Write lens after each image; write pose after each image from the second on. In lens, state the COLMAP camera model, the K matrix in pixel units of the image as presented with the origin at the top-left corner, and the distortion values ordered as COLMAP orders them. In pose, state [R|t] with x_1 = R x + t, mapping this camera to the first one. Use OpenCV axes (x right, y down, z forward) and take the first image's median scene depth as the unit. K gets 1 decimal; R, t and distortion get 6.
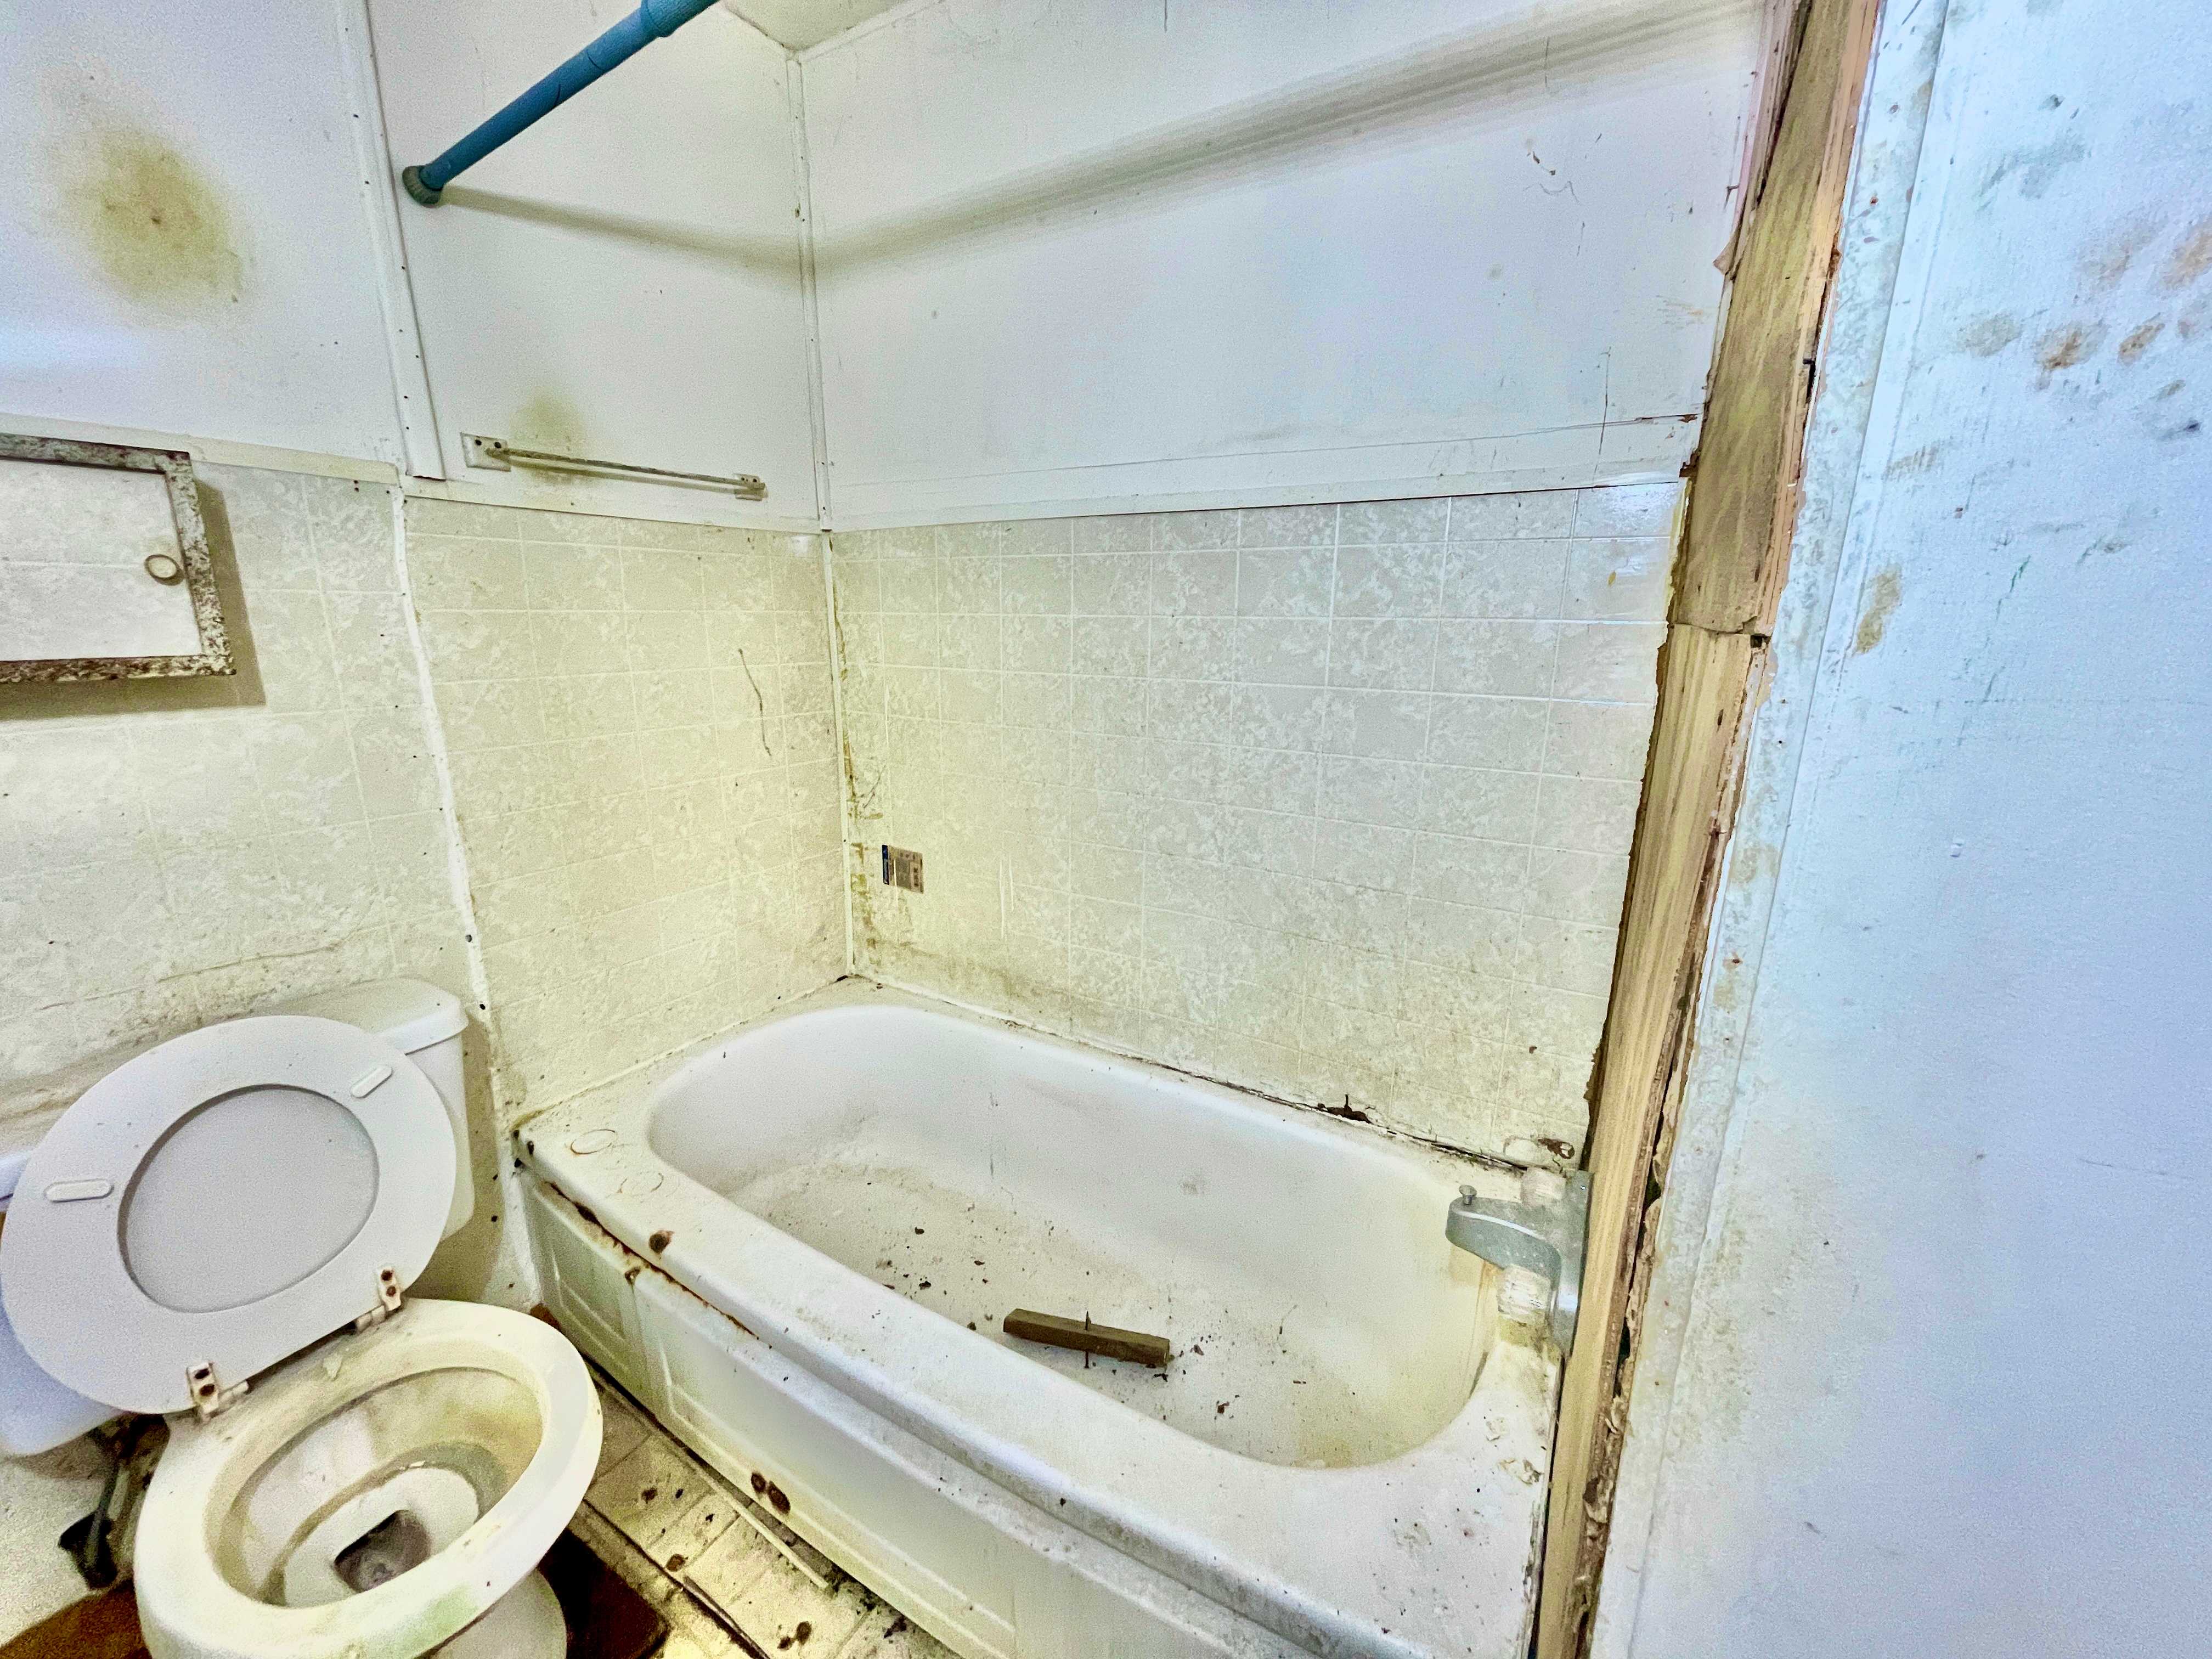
lens RADIAL K [[888.4, 0, 1098.8], [0, 888.4, 827.9], [0, 0, 1]] dist [0.008145, -0.000161]
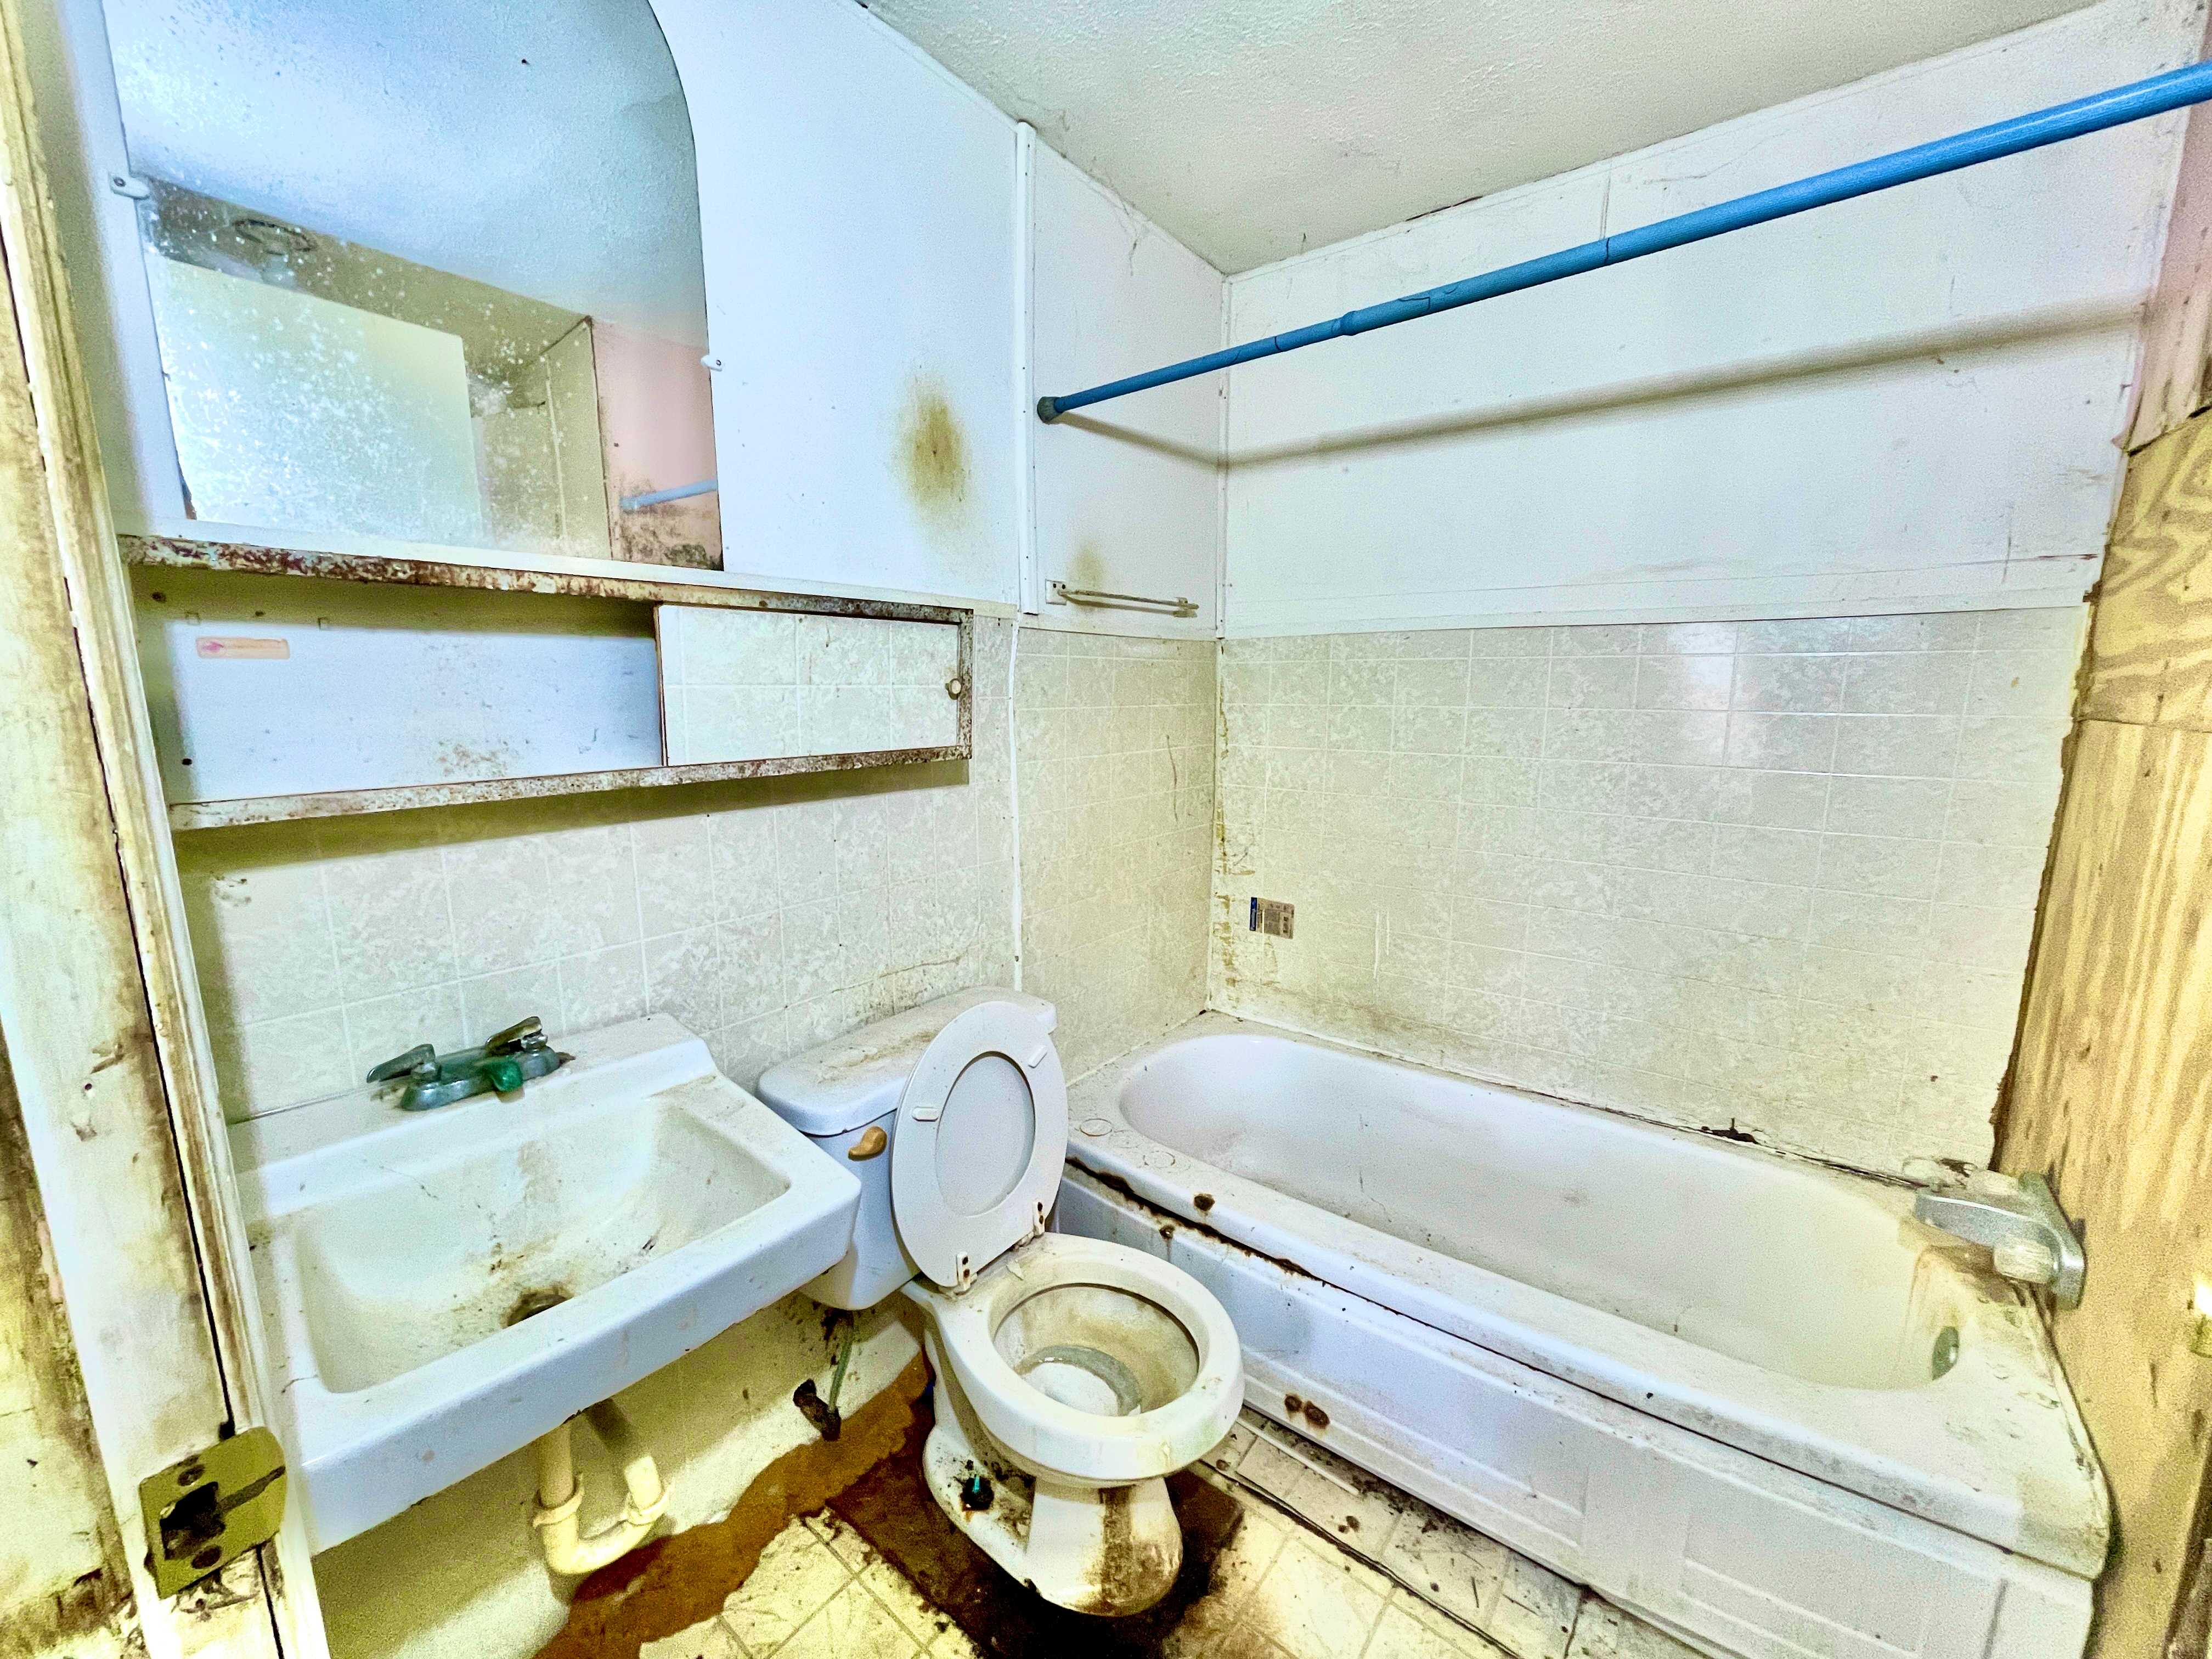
lens RADIAL K [[888.4, 0, 1105.8], [0, 888.4, 830.8], [0, 0, 1]] dist [0.008145, -0.000161]
pose [[0.995150, 0.011063, -0.097740, -0.463415], [-0.018551, 0.996933, -0.076035, 0.034844], [0.096599, 0.077480, 0.992303, -0.277530]]
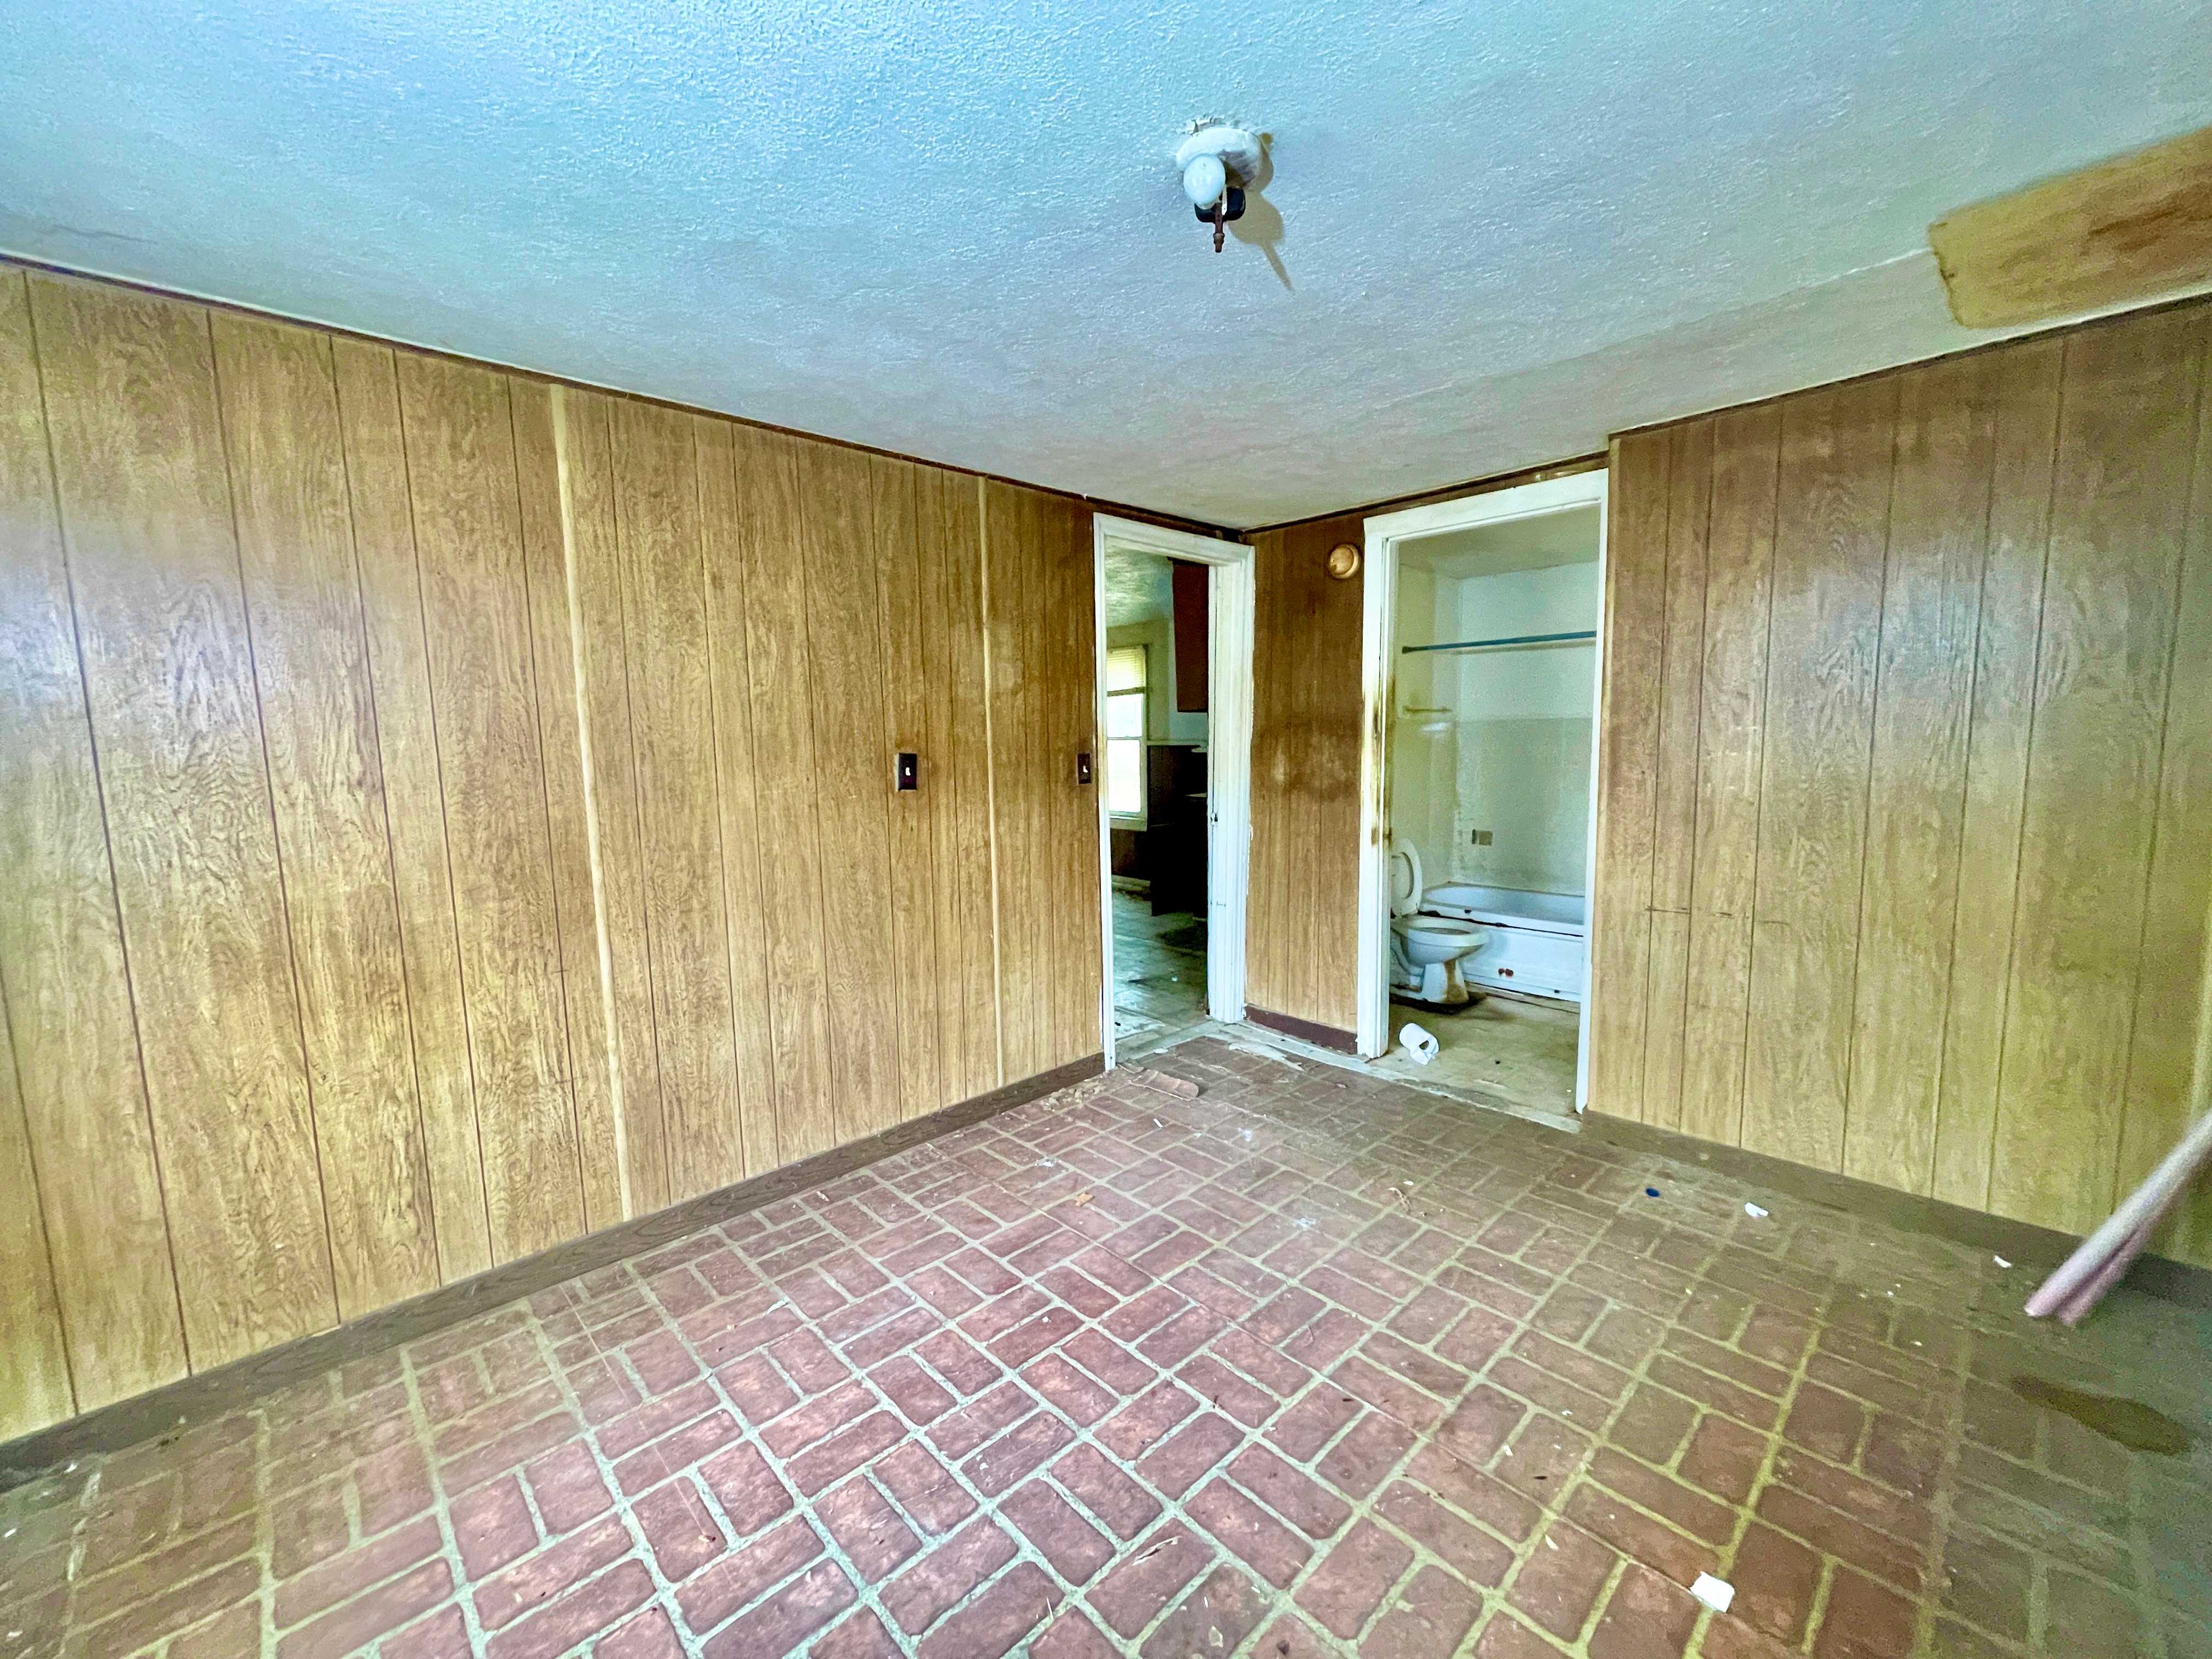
lens RADIAL K [[888.4, 0, 1113.3], [0, 888.4, 830.1], [0, 0, 1]] dist [0.008145, -0.000161]
pose [[0.967143, 0.003255, -0.254212, -0.893556], [-0.038099, 0.990482, -0.132265, 0.614227], [0.251362, 0.137605, 0.958062, -2.760436]]
